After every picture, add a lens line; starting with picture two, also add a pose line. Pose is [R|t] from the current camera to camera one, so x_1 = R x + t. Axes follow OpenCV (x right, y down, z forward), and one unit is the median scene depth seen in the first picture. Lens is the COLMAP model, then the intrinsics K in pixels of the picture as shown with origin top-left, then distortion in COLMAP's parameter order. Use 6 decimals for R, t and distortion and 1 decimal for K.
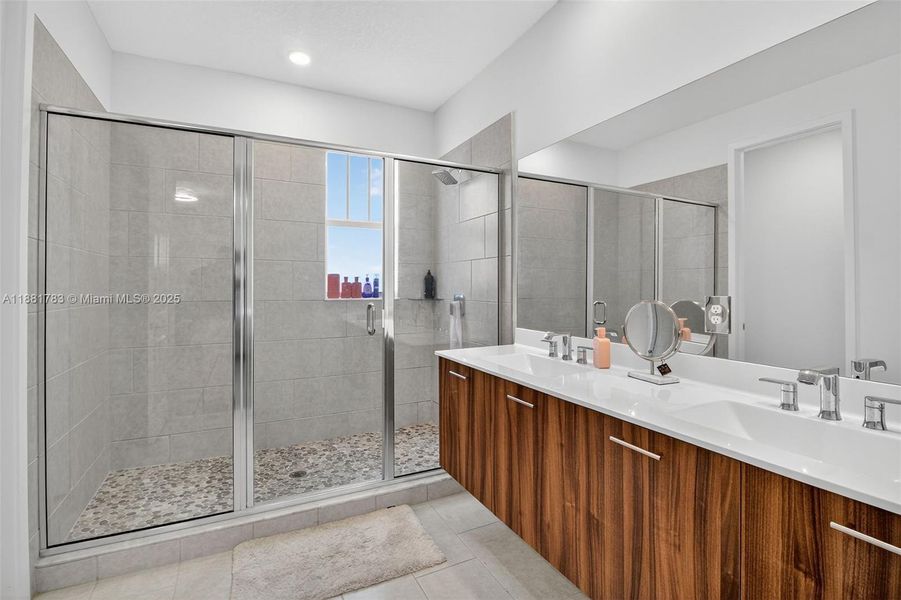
lens RADIAL K [[426.0, 0, 452.0], [0, 426.0, 279.7], [0, 0, 1]] dist [-0.005412, -0.009009]
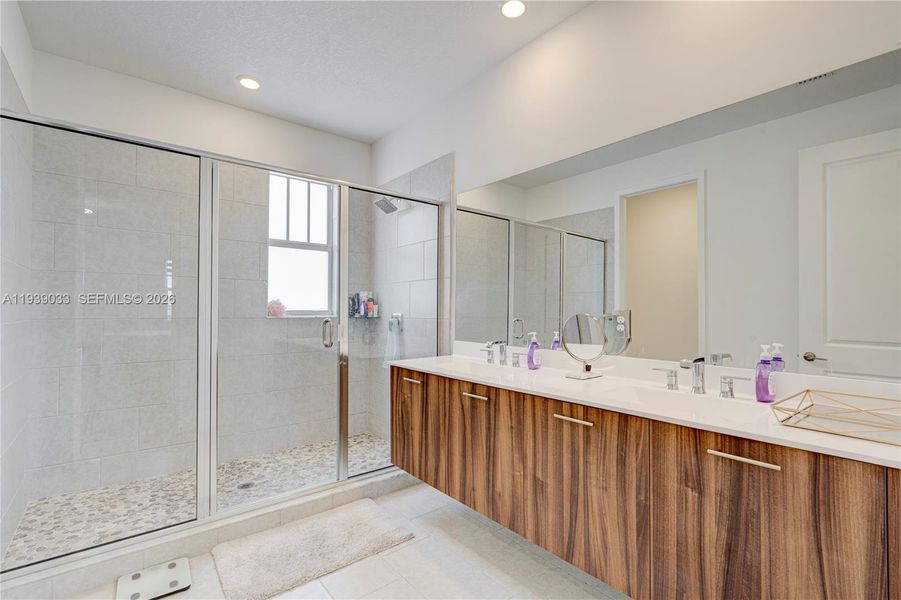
lens RADIAL K [[410.8, 0, 447.6], [0, 410.8, 302.9], [0, 0, 1]] dist [-0.002668, -0.000239]
pose [[0.977035, 0.007237, 0.212954, -0.173122], [-0.007006, 0.999974, -0.001837, 0.022387], [-0.212962, 0.000303, 0.977060, -0.133581]]
